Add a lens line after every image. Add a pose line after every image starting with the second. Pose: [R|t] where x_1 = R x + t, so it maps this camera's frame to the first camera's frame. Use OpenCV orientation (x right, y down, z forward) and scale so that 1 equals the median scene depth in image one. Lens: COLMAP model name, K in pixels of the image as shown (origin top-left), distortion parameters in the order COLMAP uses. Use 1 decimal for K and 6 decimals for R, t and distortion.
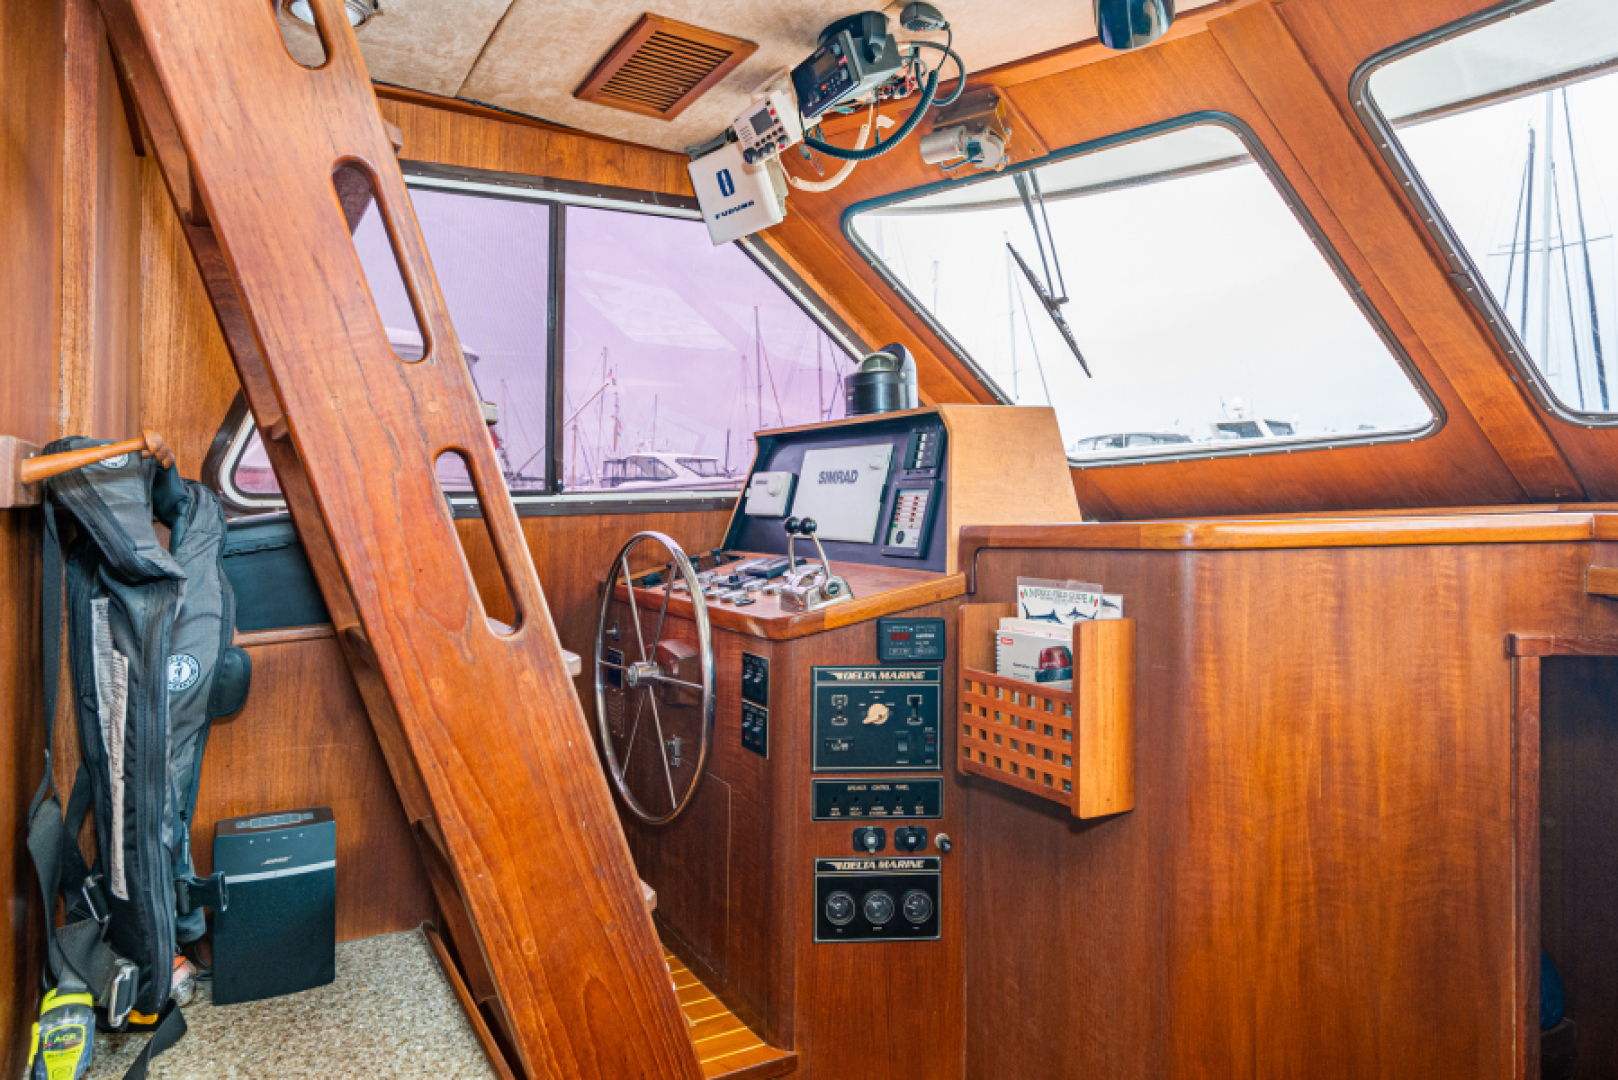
lens RADIAL K [[993.1, 0, 800.2], [0, 993.1, 502.7], [0, 0, 1]] dist [0.001121, 0.001611]
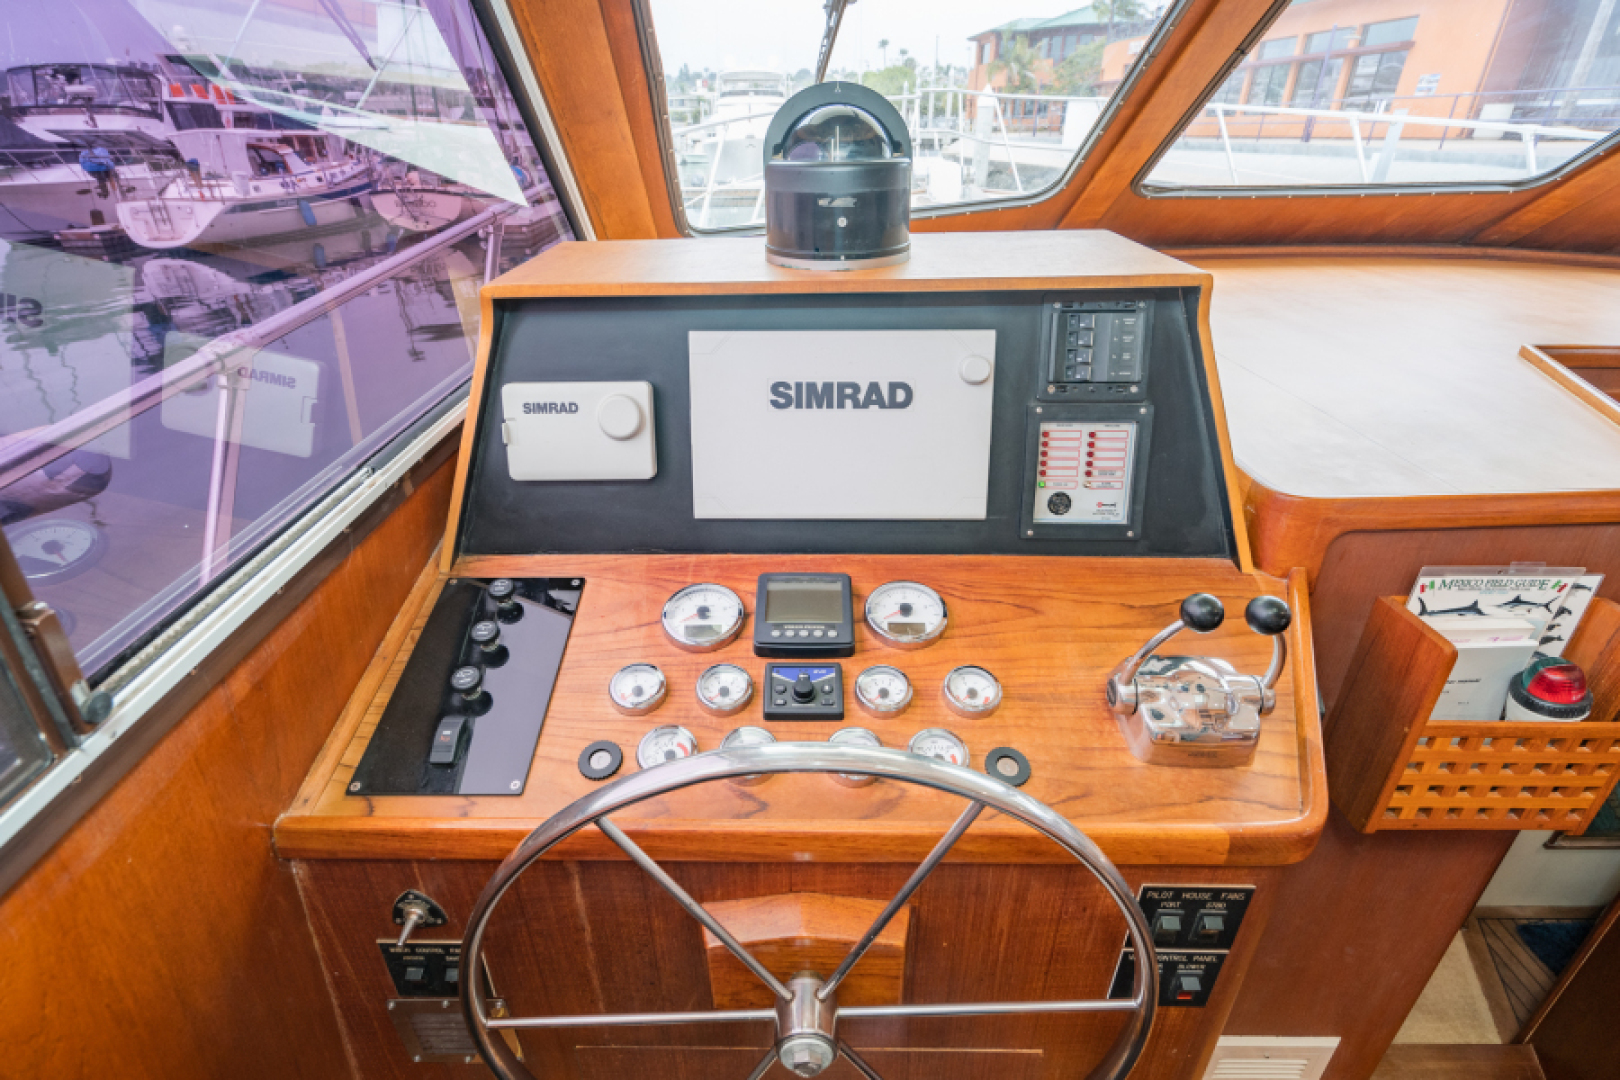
lens RADIAL K [[747.6, 0, 810.0], [0, 747.6, 540.0], [0, 0, 1]] dist [0.001984, 0.000142]
pose [[0.529640, -0.397069, 0.749545, -0.465836], [0.010826, 0.886758, 0.462107, -0.223477], [-0.848153, -0.236636, 0.473962, 1.338603]]
